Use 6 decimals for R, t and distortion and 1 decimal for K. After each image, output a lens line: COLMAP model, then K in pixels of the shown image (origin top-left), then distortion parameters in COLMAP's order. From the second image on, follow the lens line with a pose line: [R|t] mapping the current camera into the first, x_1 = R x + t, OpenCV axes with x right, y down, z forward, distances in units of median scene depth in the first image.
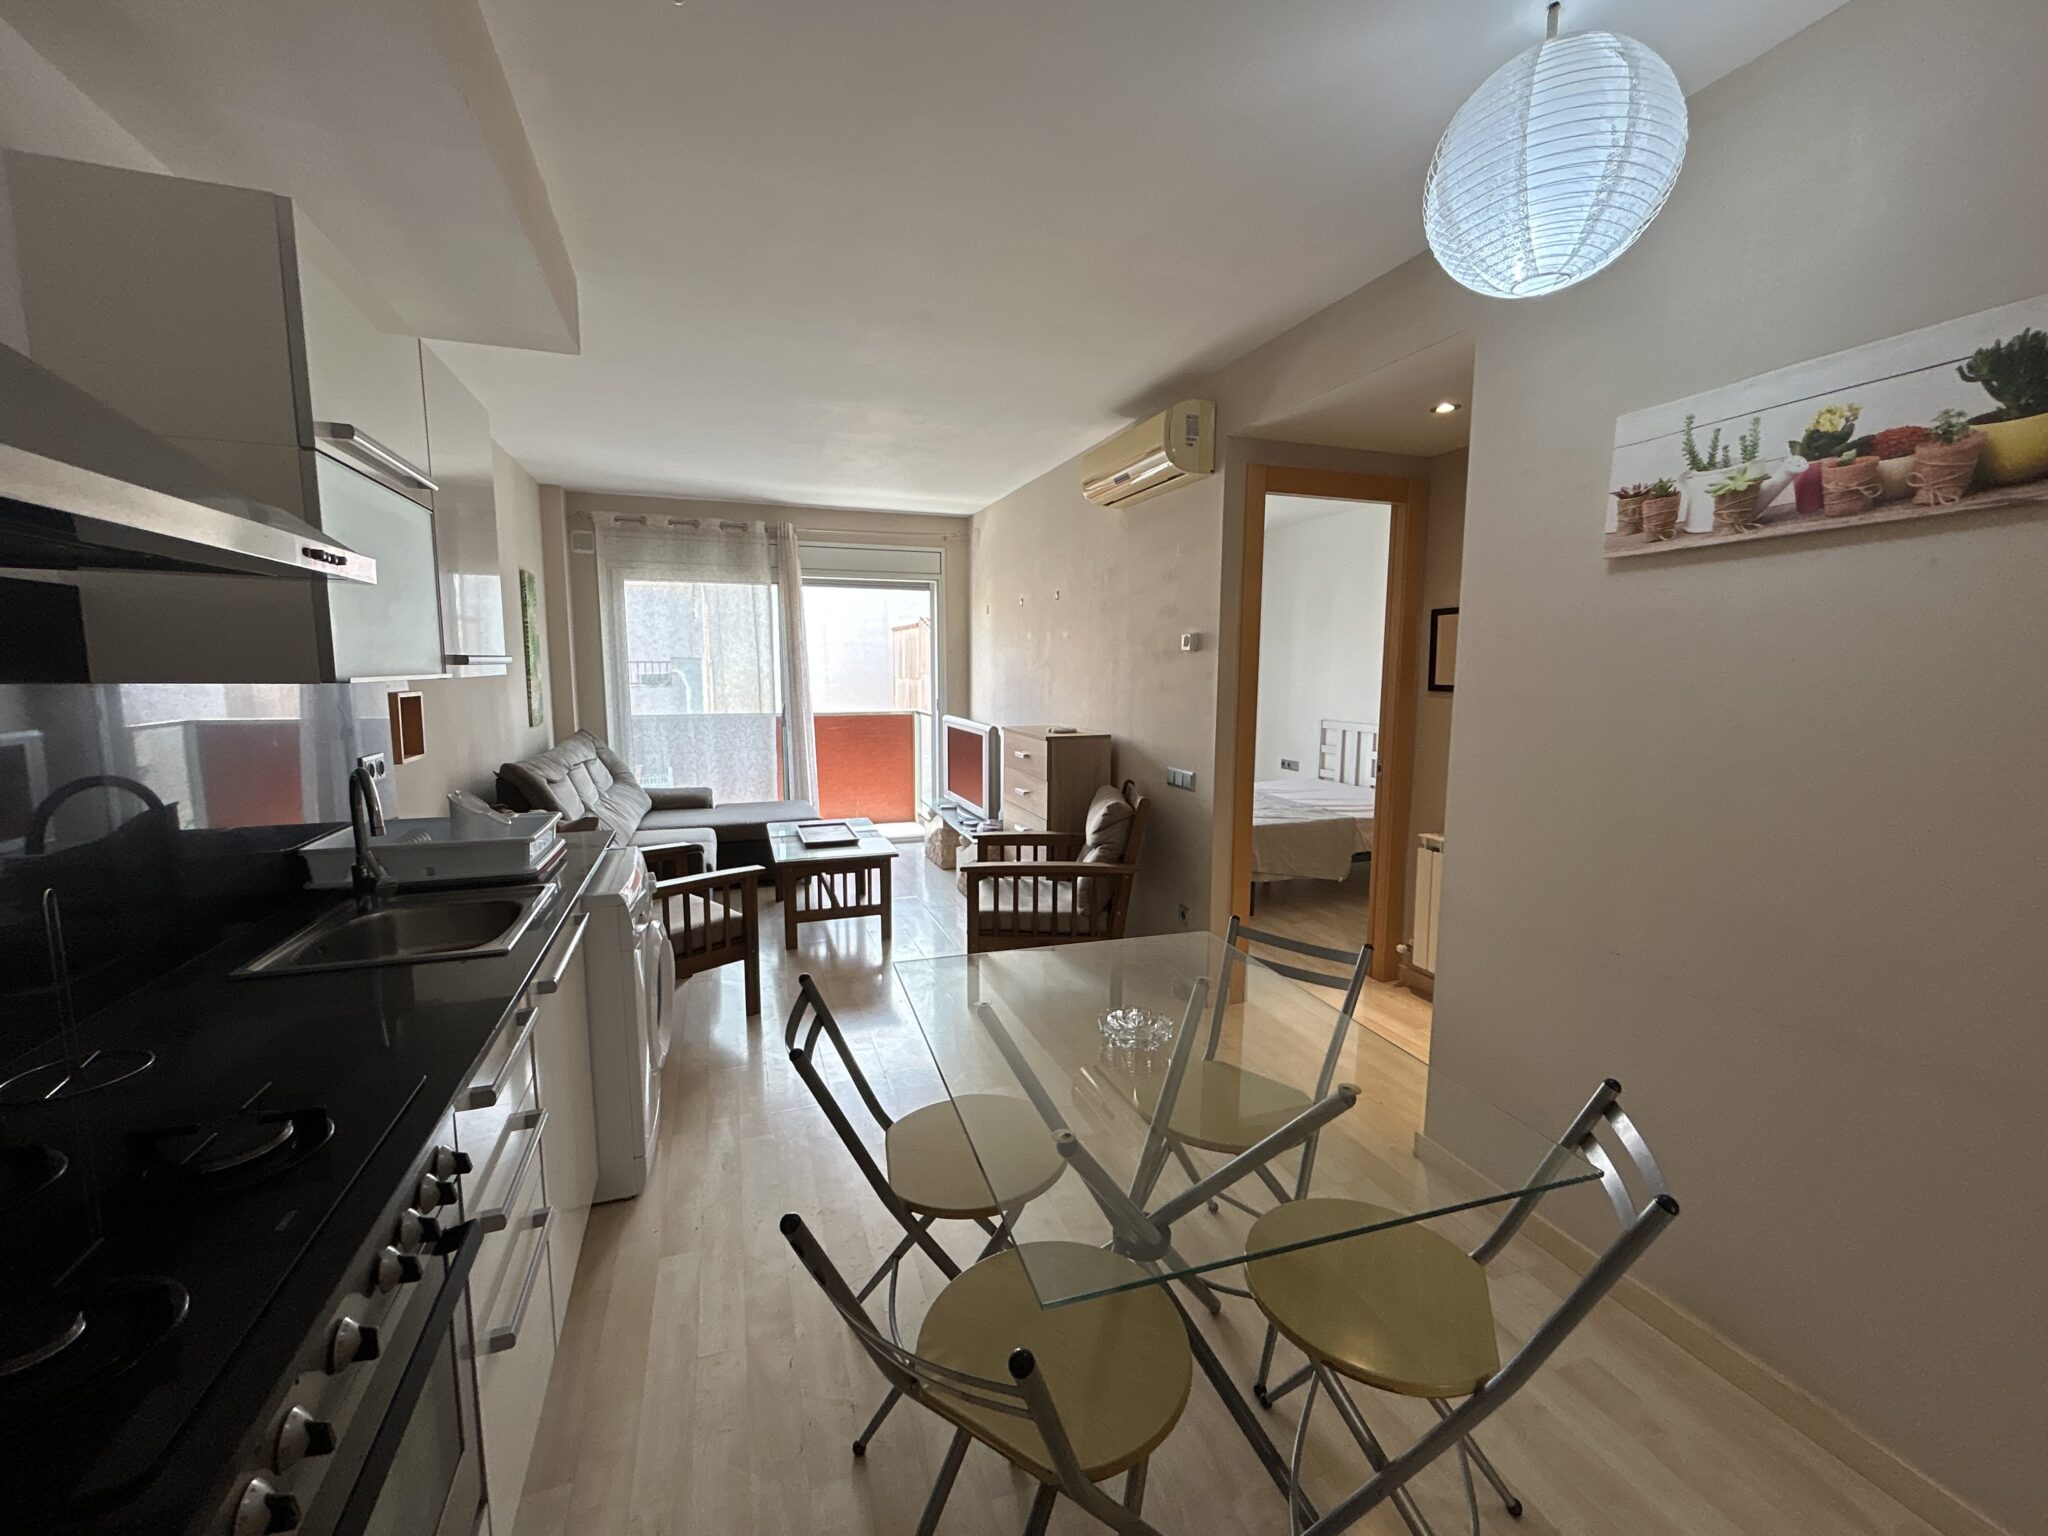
lens RADIAL K [[833.3, 0, 1018.1], [0, 833.3, 769.5], [0, 0, 1]] dist [0.006713, 0.000335]
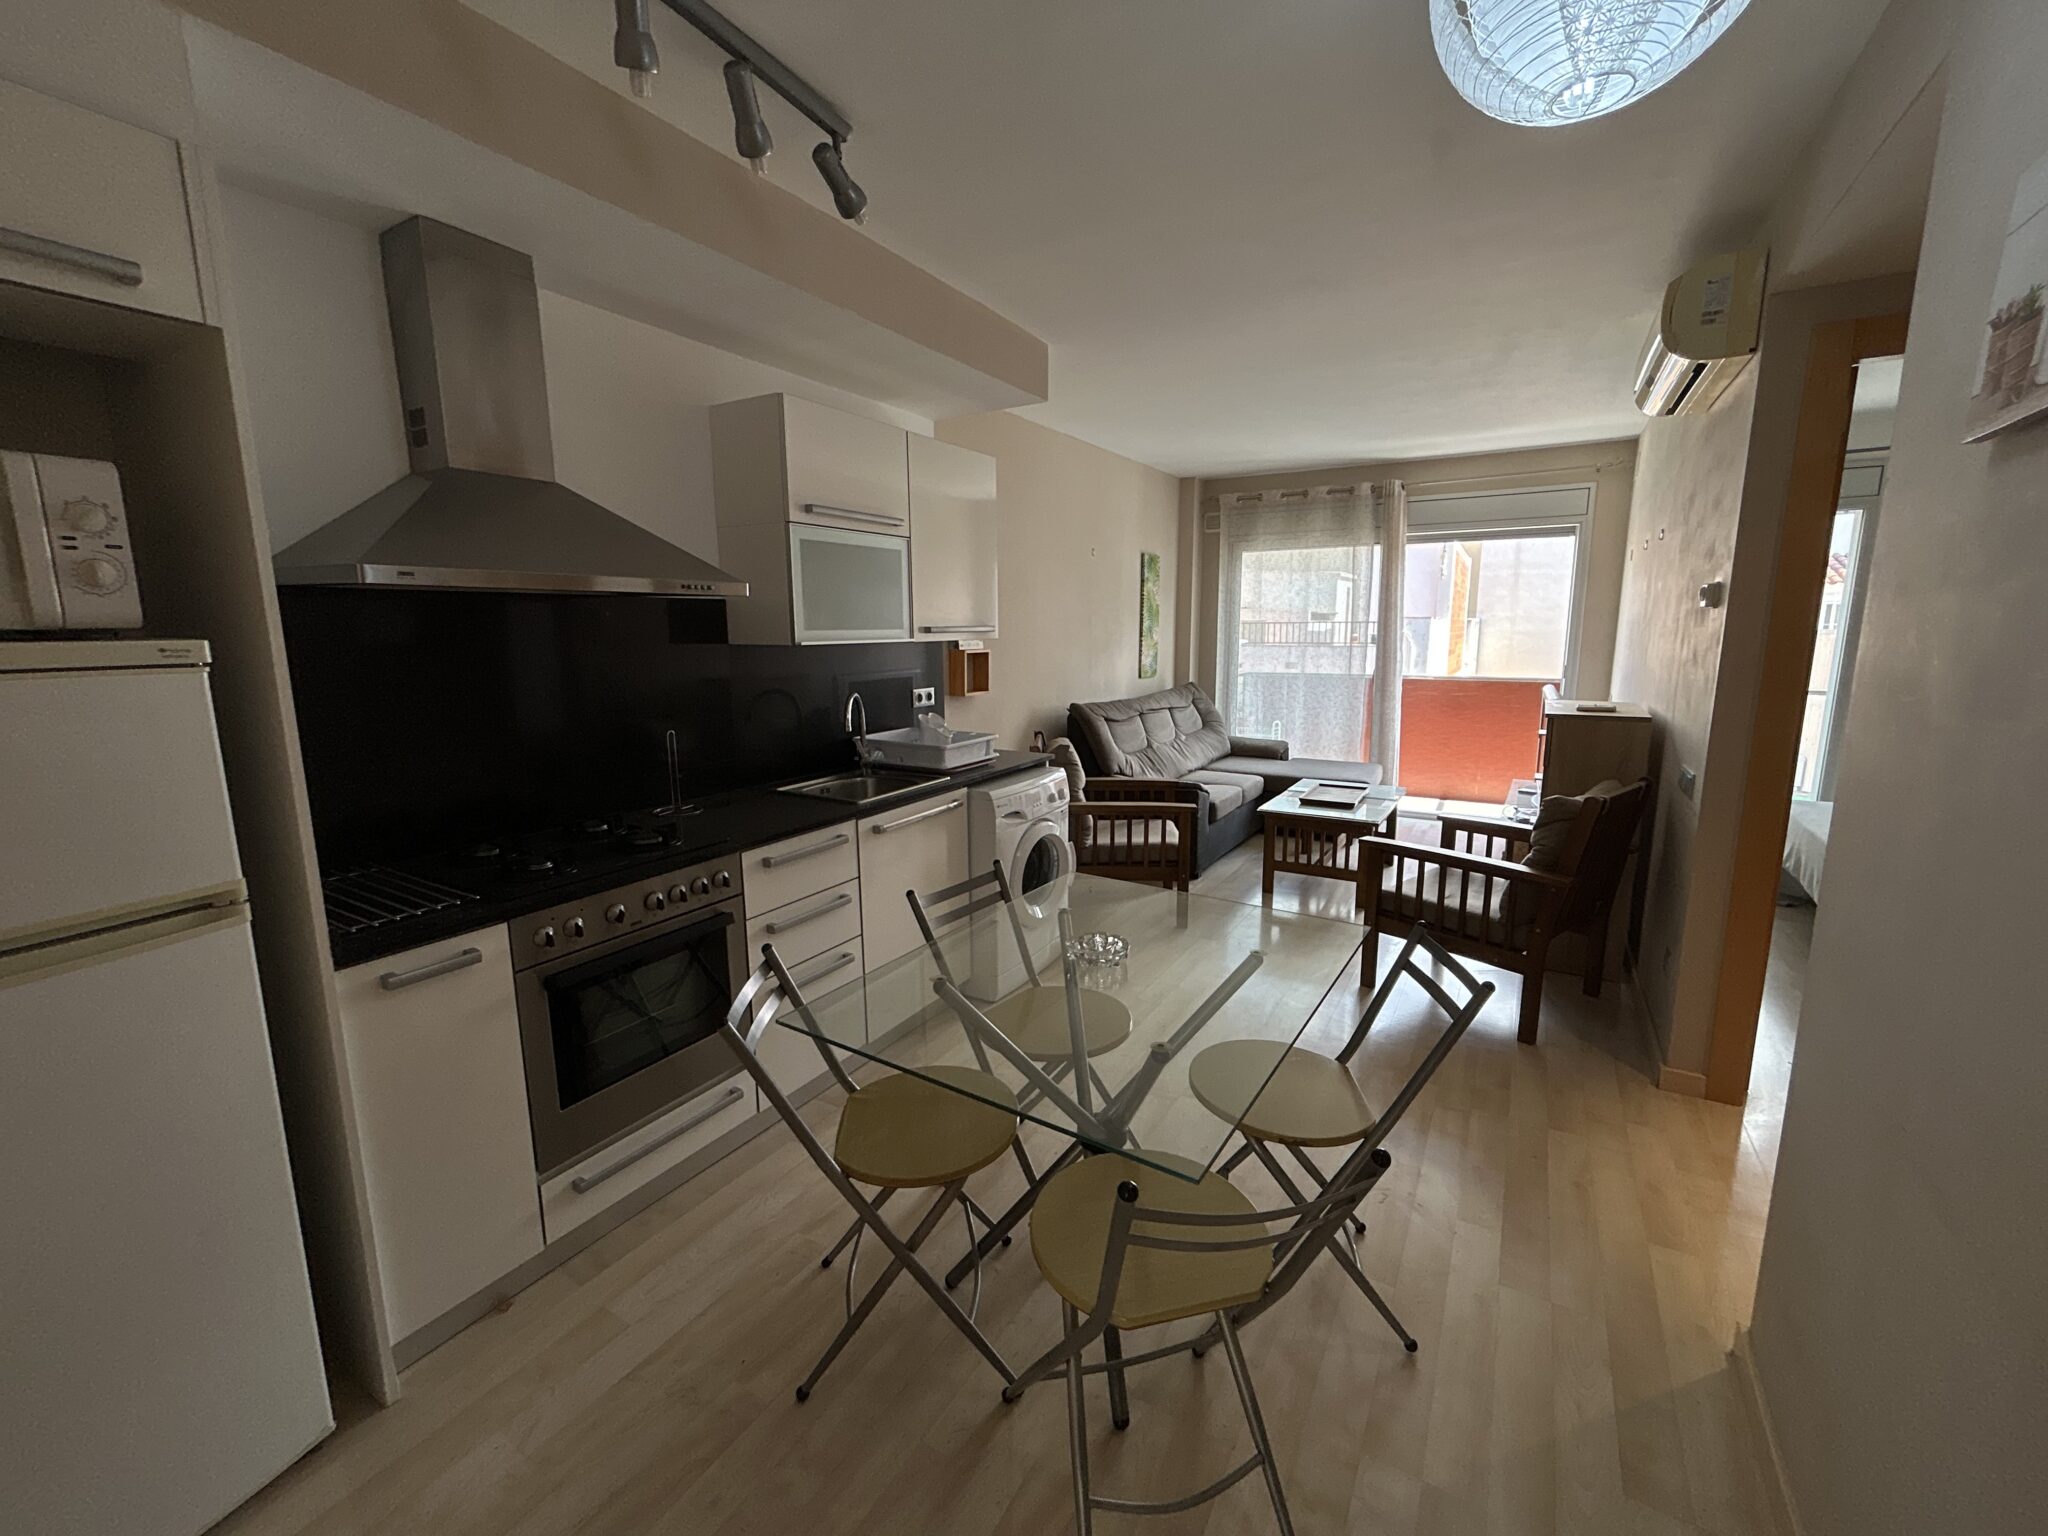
lens RADIAL K [[833.3, 0, 1025.4], [0, 833.3, 768.8], [0, 0, 1]] dist [0.006713, 0.000335]
pose [[0.638811, 0.124138, -0.759283, 0.237543], [-0.088488, 0.992203, 0.087770, -0.007925], [0.764258, 0.011119, 0.644815, 0.044836]]
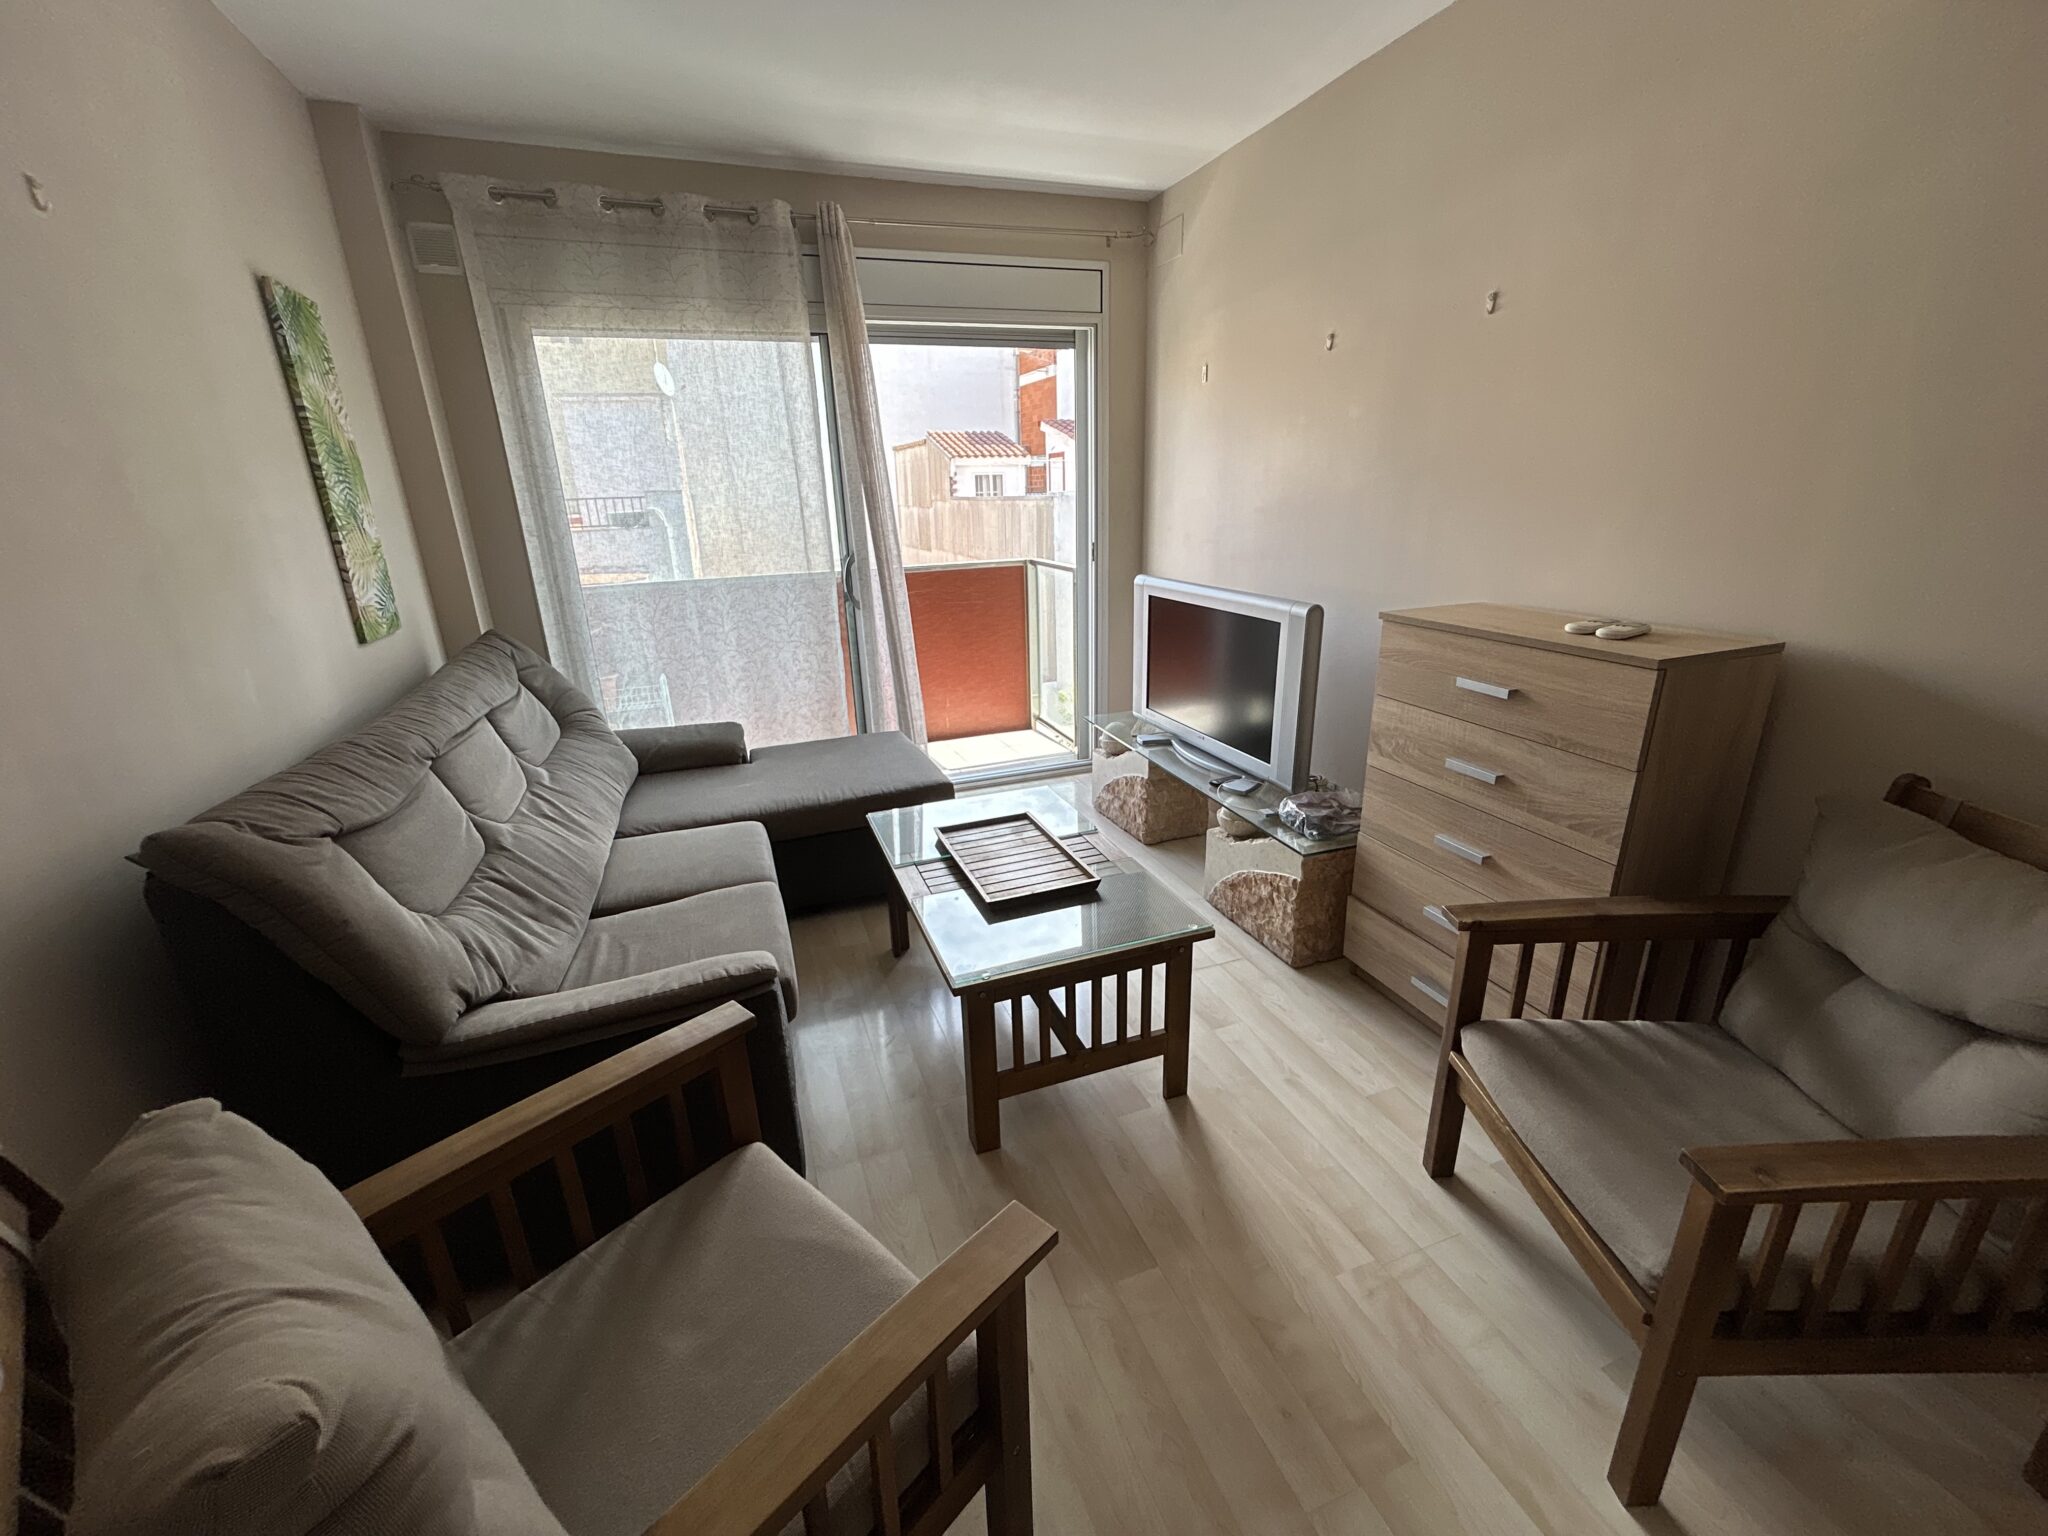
lens RADIAL K [[833.3, 0, 1020.6], [0, 833.3, 761.1], [0, 0, 1]] dist [0.006713, 0.000335]
pose [[0.999347, -0.036035, 0.002559, -0.178599], [0.034878, 0.980868, 0.191526, -0.053635], [-0.009411, -0.191311, 0.981484, 0.433893]]
